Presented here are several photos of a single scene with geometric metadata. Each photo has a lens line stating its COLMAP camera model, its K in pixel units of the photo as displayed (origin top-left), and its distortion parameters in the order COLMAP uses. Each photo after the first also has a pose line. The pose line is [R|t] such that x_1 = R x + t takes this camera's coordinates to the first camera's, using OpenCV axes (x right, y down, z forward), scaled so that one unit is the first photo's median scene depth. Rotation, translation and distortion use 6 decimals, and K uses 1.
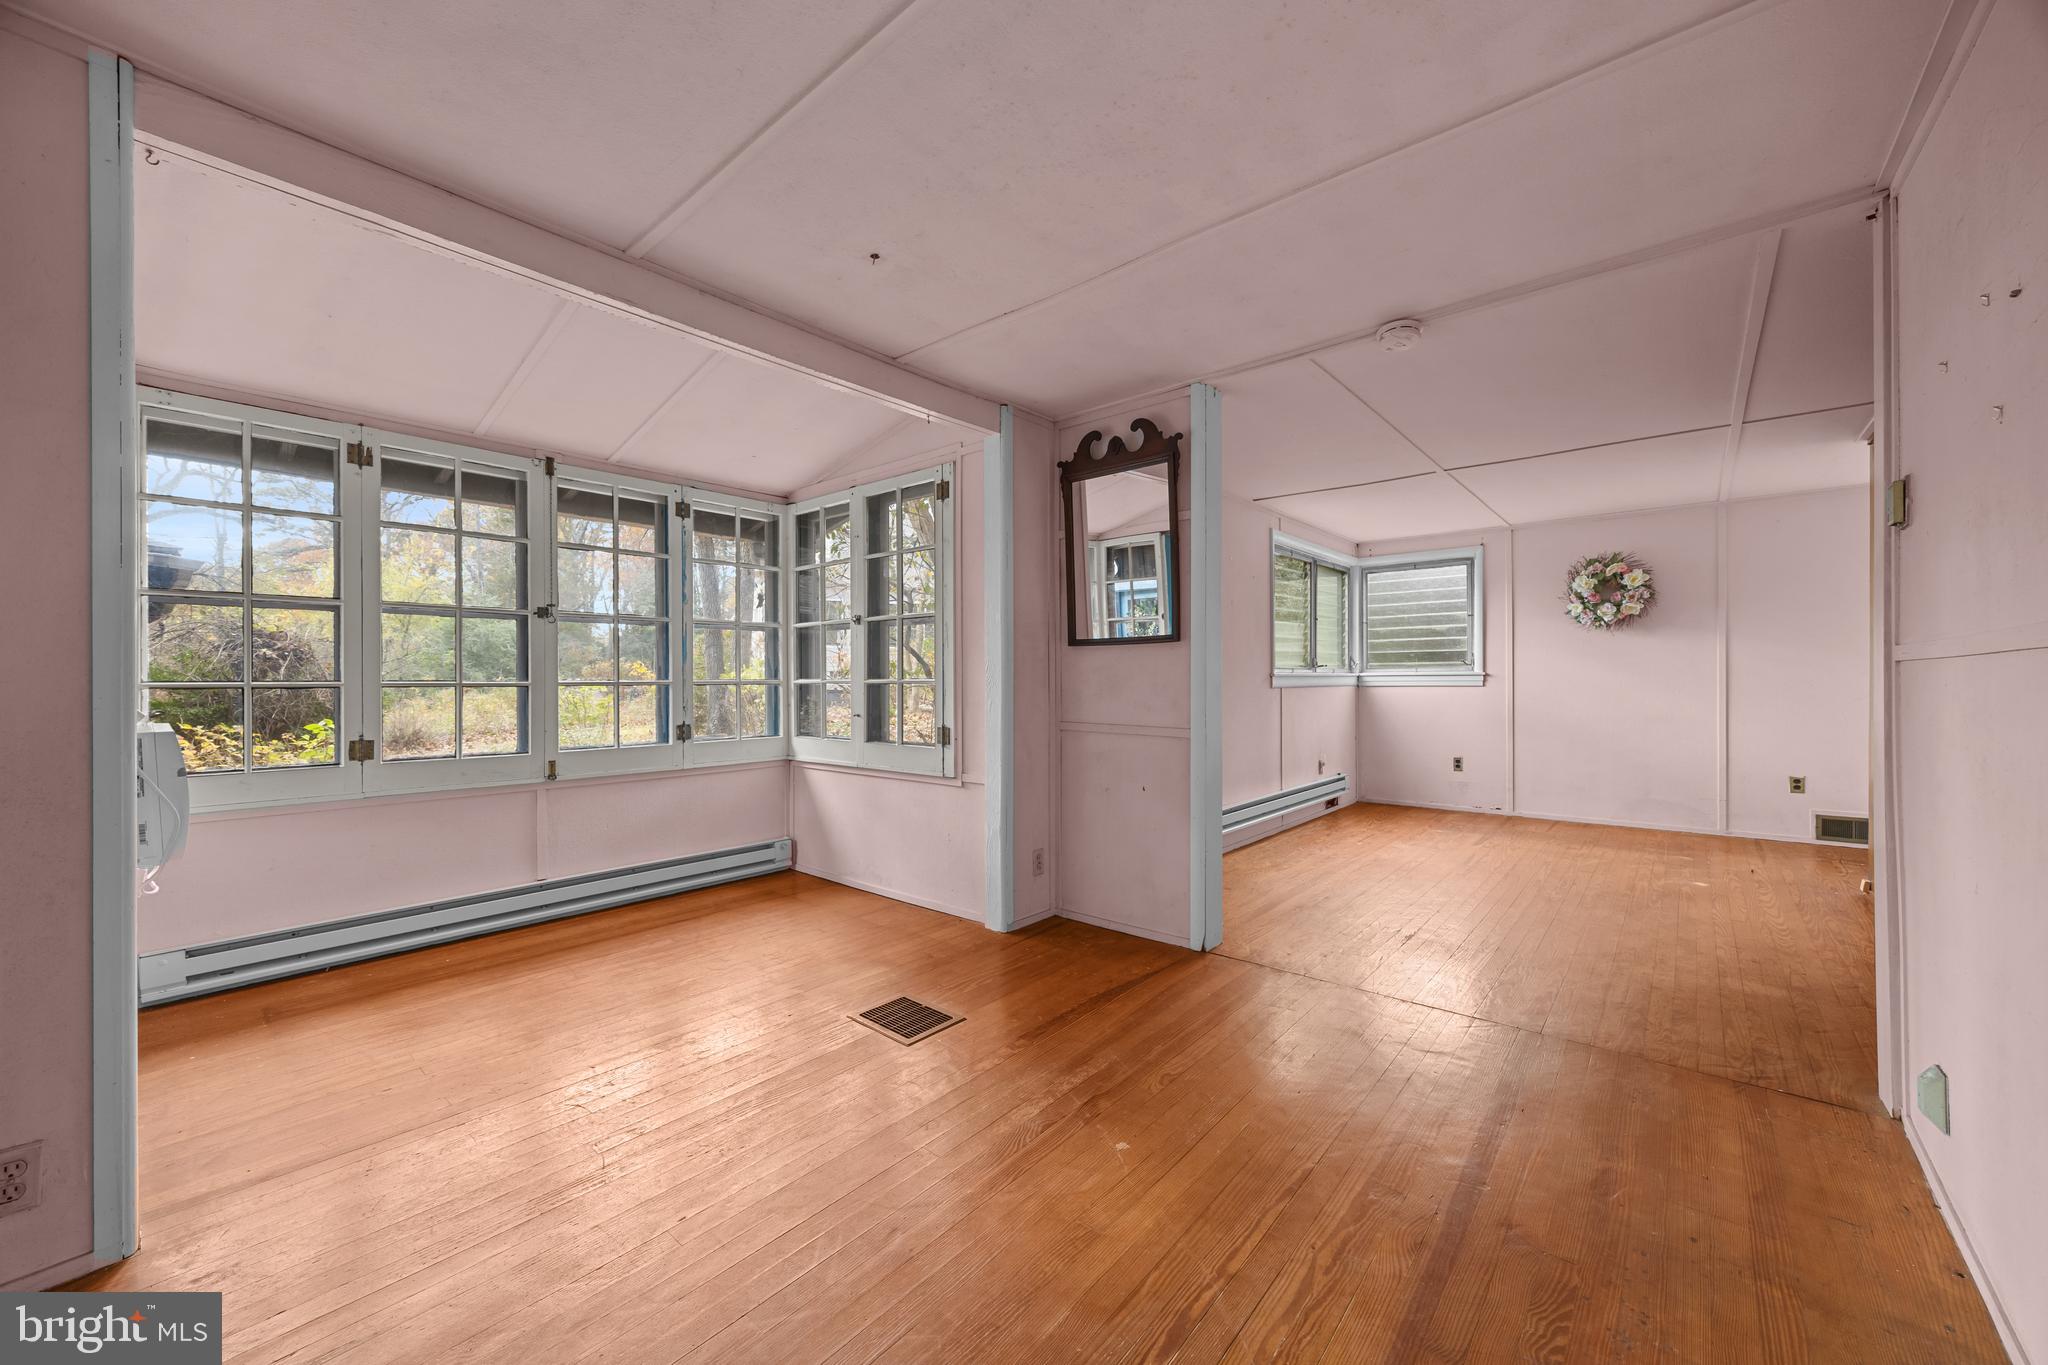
lens RADIAL K [[783.3, 0, 1020.3], [0, 783.3, 678.9], [0, 0, 1]] dist [-0.001476, 0.000309]
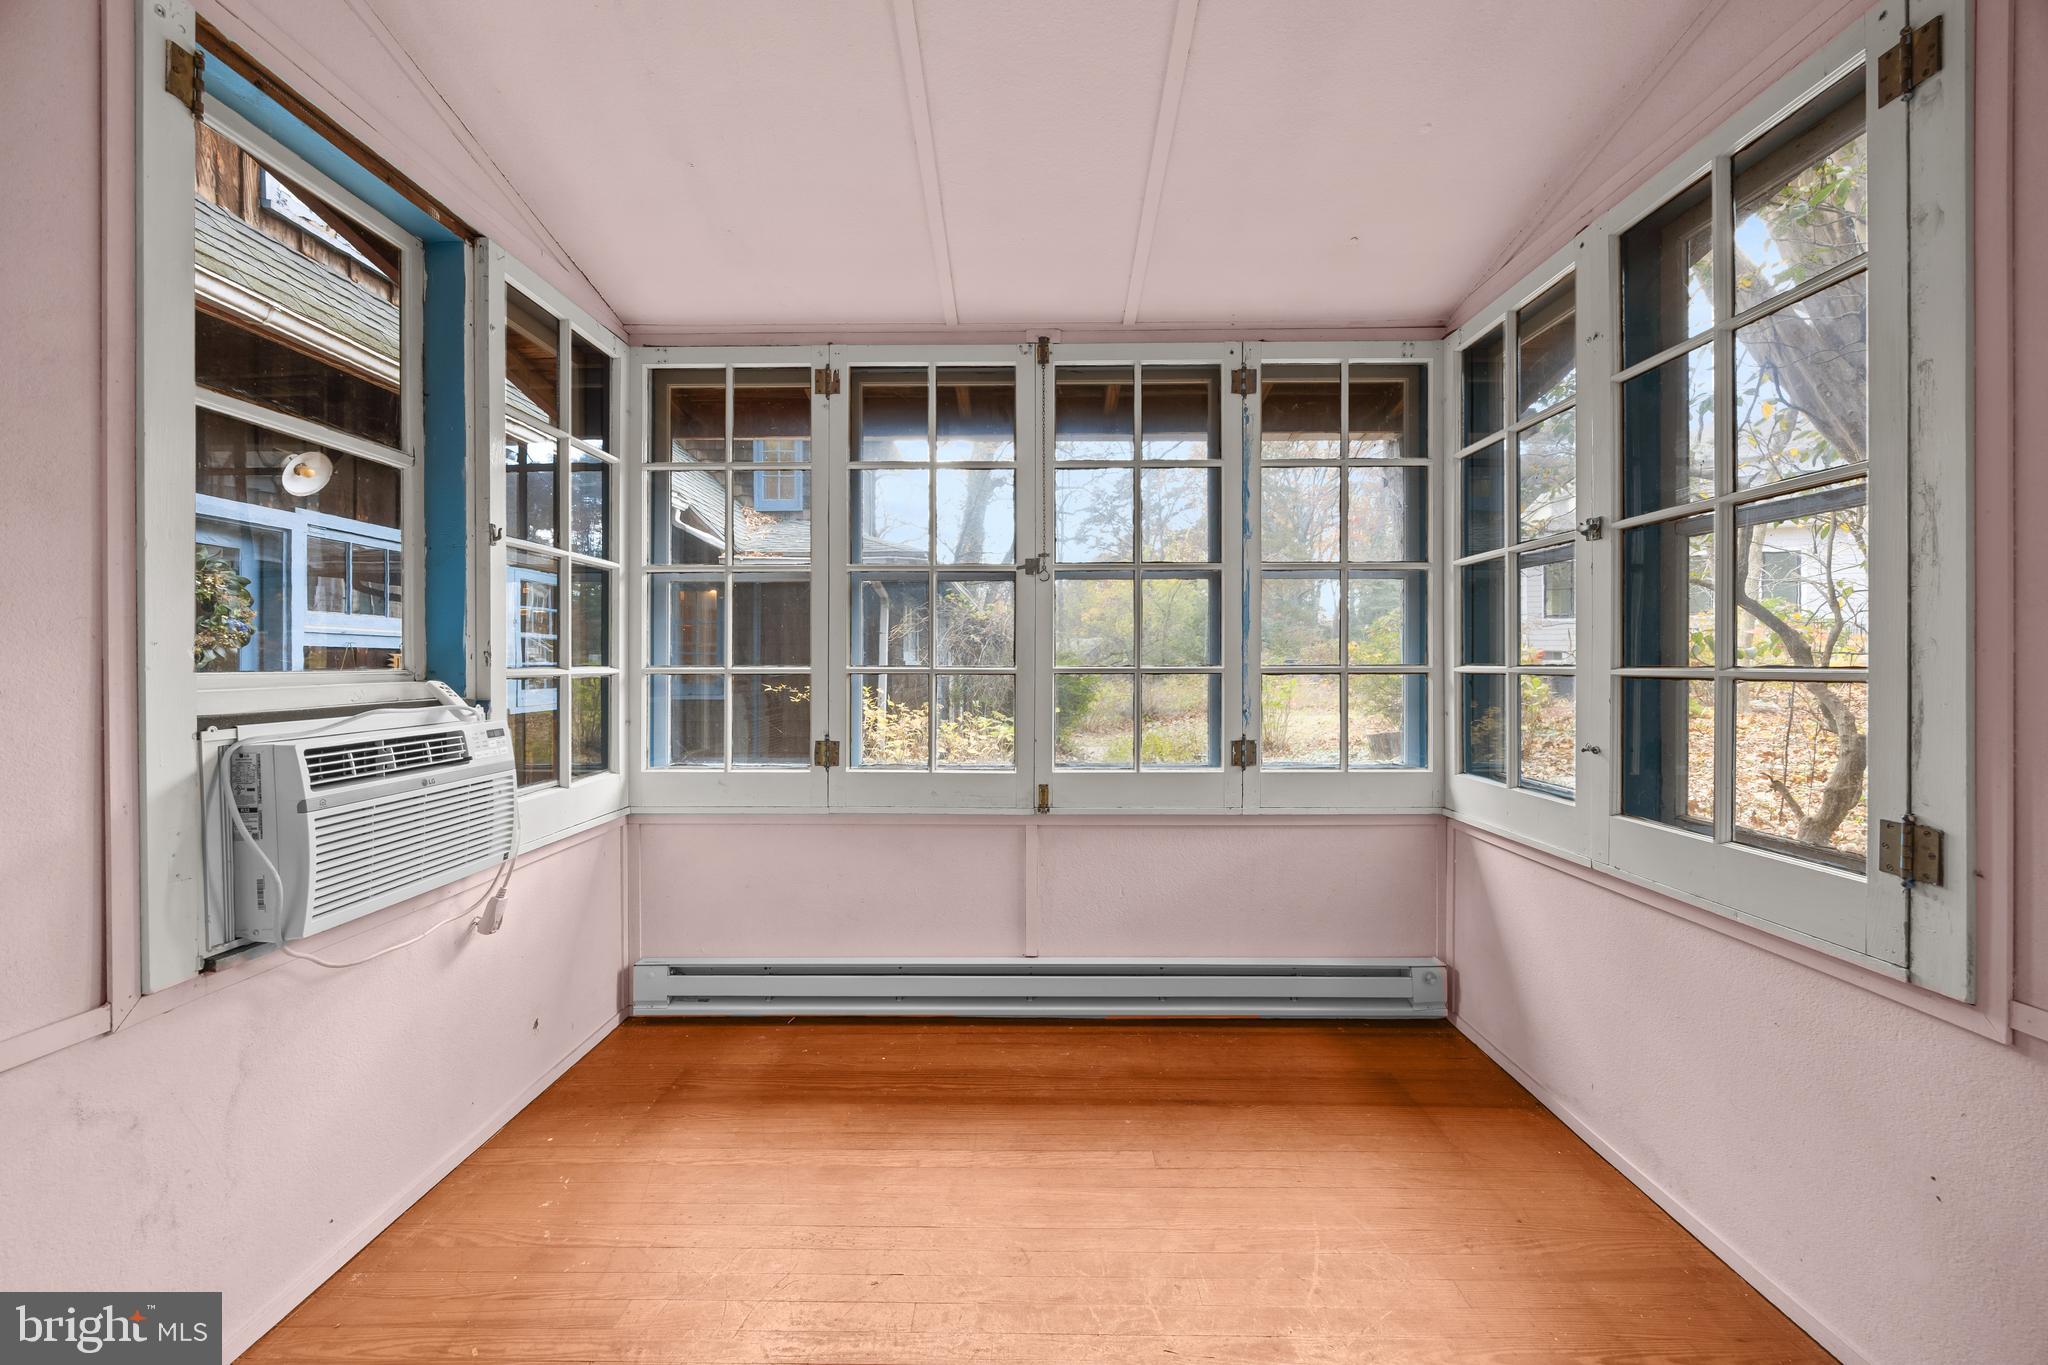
lens RADIAL K [[783.3, 0, 1029.6], [0, 783.3, 668.4], [0, 0, 1]] dist [-0.001476, 0.000309]
pose [[0.644386, 0.006026, -0.764676, -0.078386], [-0.001188, 0.999976, 0.006879, -0.000472], [0.764699, -0.003524, 0.644378, 0.488299]]
